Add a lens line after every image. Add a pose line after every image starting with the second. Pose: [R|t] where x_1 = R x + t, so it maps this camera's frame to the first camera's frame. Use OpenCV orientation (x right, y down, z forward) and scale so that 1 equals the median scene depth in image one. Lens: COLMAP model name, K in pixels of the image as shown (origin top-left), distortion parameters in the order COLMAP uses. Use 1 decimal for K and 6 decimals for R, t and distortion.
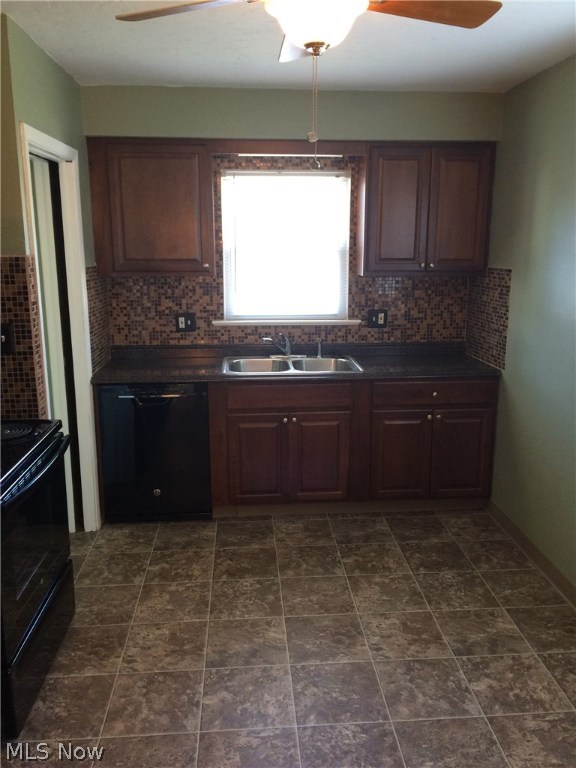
lens RADIAL K [[653.5, 0, 284.5], [0, 653.5, 385.1], [0, 0, 1]] dist [0.039945, -0.056457]
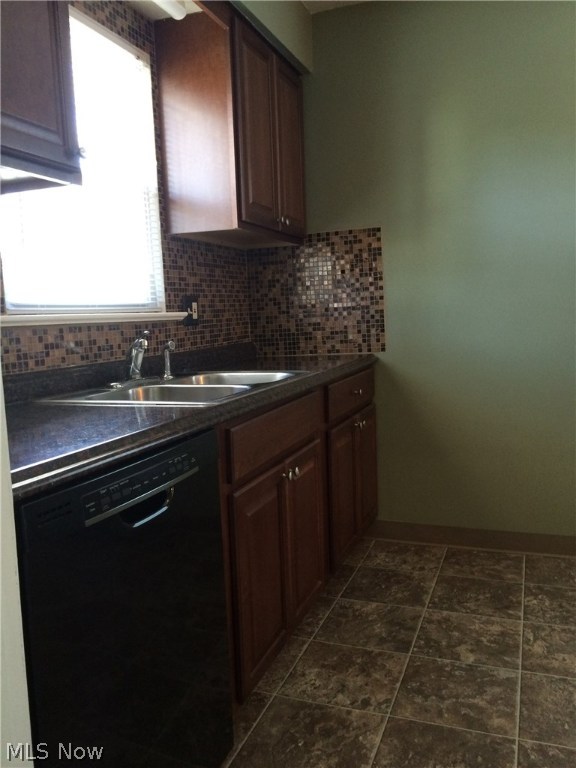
lens RADIAL K [[653.5, 0, 302.4], [0, 653.5, 383.8], [0, 0, 1]] dist [0.039945, -0.056457]
pose [[0.407426, -0.116061, 0.905833, -0.408865], [0.237035, 0.971337, 0.017840, -0.021160], [-0.881940, 0.207446, 0.423259, 0.693799]]
